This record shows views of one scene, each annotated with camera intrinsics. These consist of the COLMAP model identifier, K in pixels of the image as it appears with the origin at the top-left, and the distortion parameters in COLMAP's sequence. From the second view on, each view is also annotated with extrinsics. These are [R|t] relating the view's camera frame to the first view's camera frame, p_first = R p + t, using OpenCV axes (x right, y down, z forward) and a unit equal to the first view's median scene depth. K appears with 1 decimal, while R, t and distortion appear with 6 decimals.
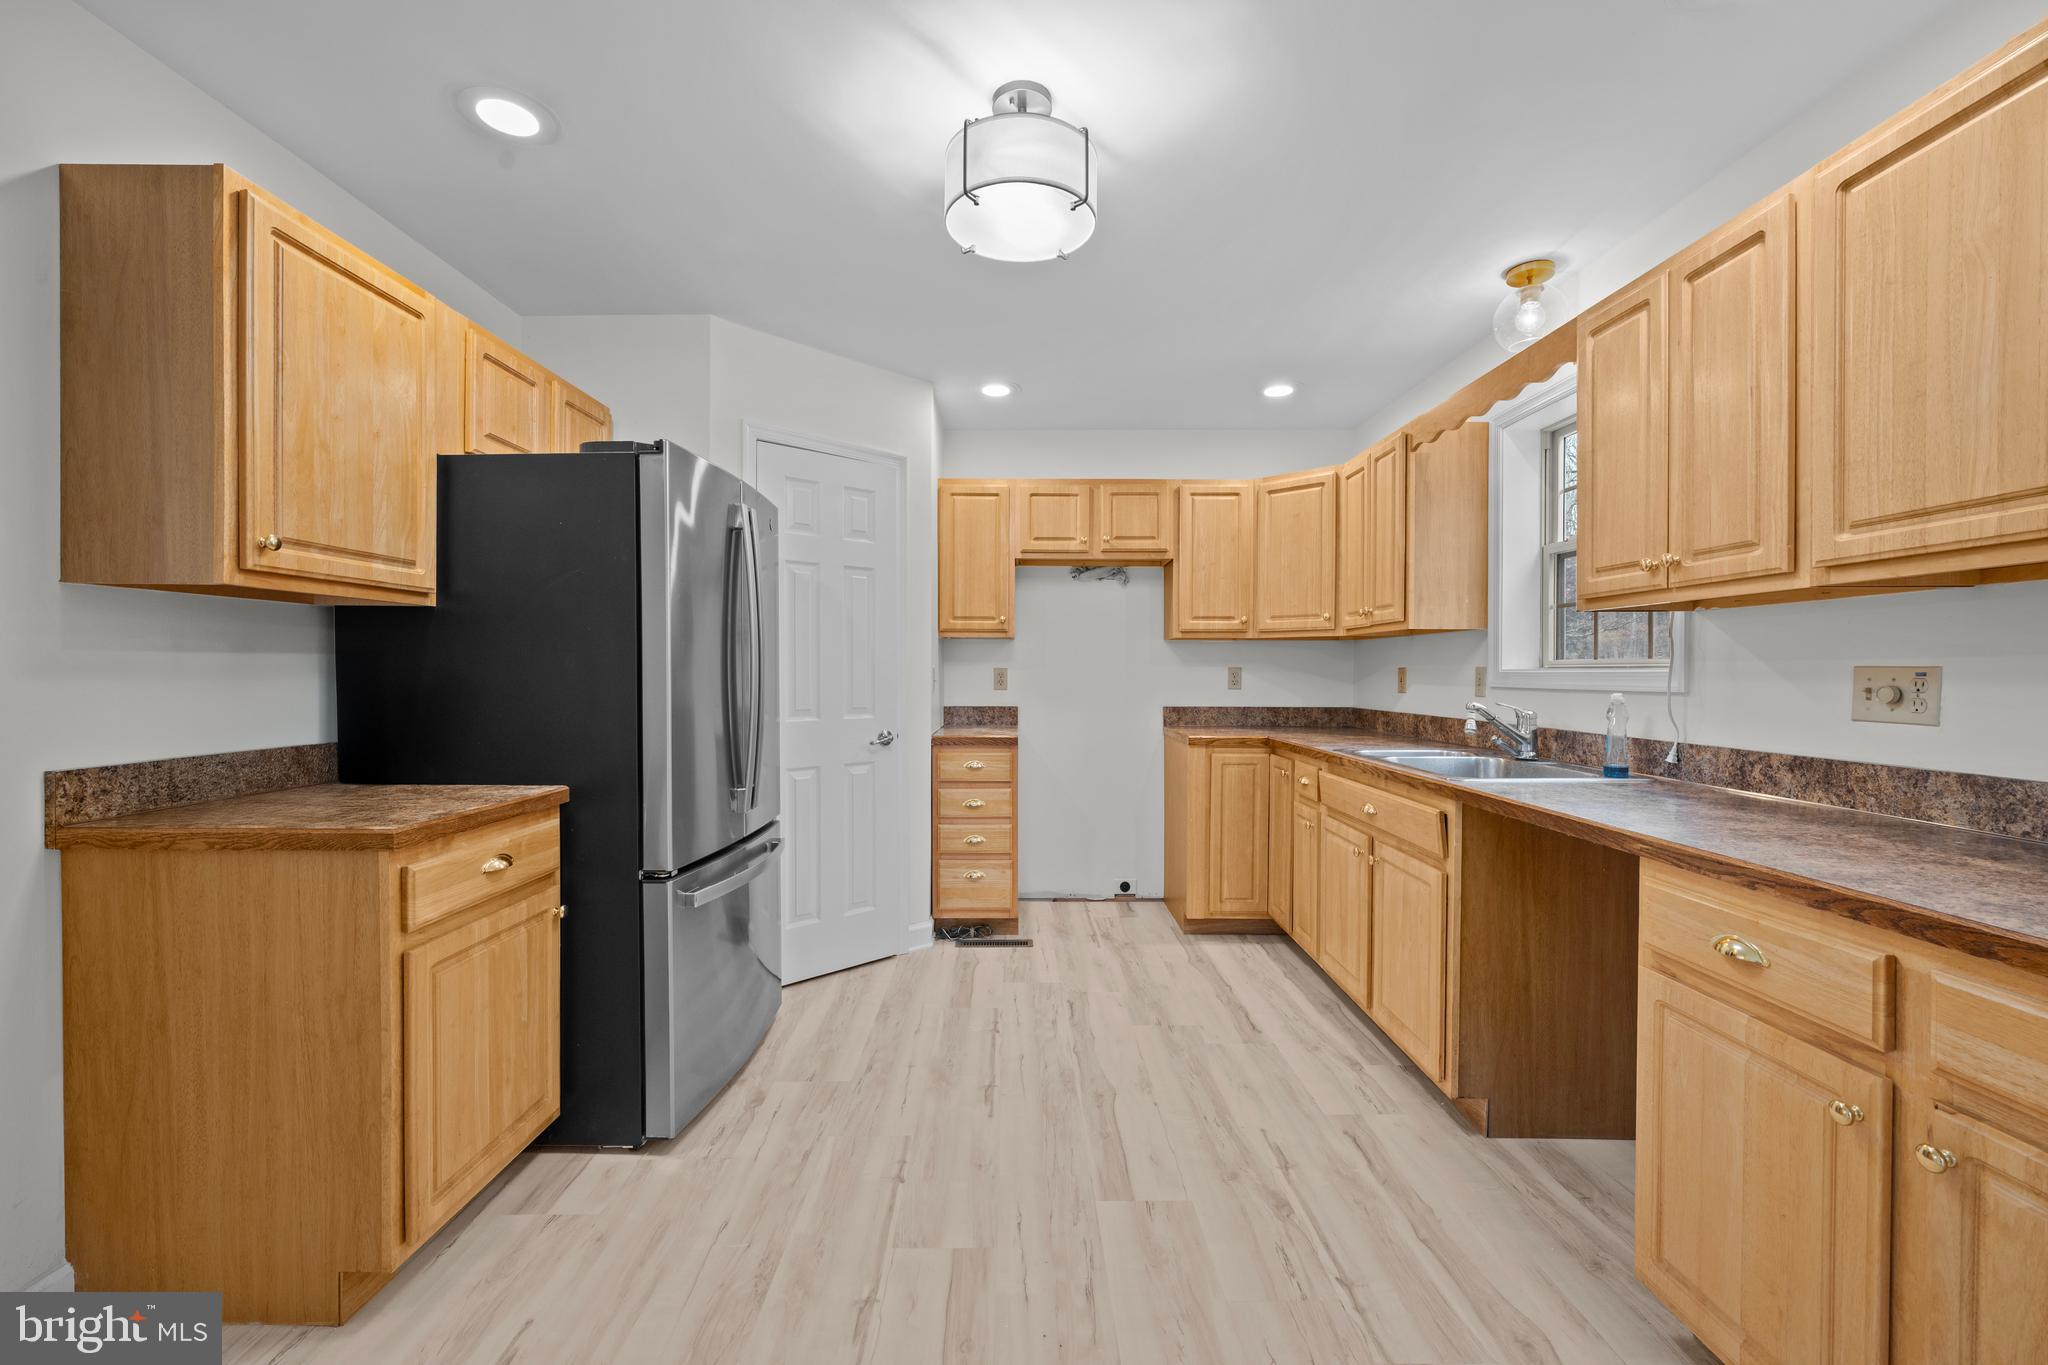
lens RADIAL K [[804.3, 0, 1021.4], [0, 804.3, 668.5], [0, 0, 1]] dist [0.000163, 0.000100]
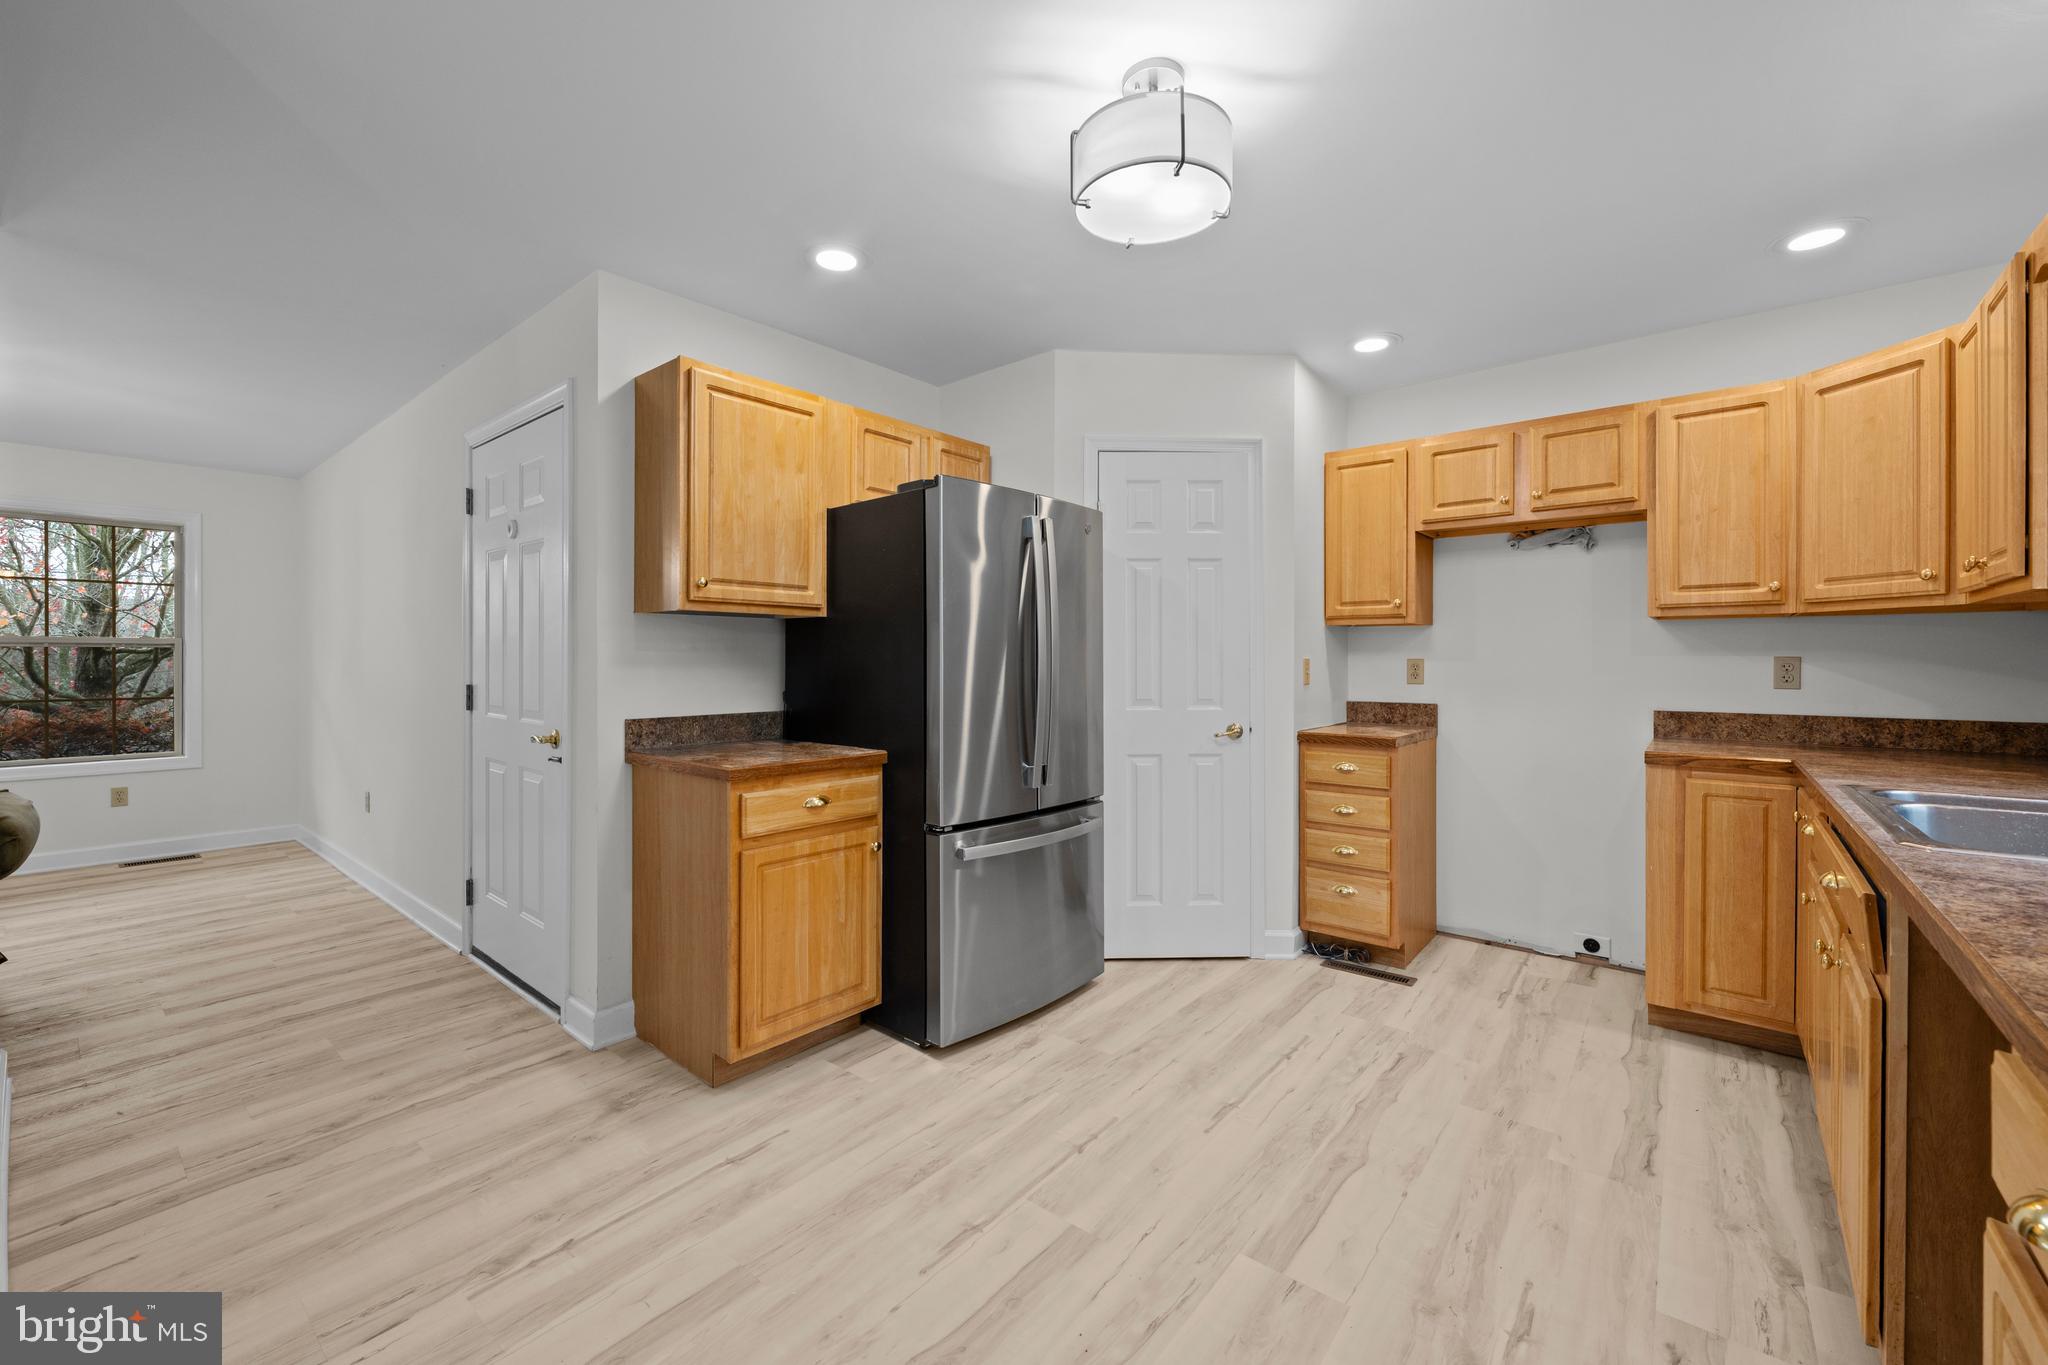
lens RADIAL K [[814.2, 0, 1022.6], [0, 814.2, 650.3], [0, 0, 1]] dist [0.000144, -0.000016]
pose [[0.768018, -0.010090, -0.640349, 0.348021], [0.002709, 0.999918, -0.012507, 0.000088], [0.640422, 0.007871, 0.767982, 0.099508]]
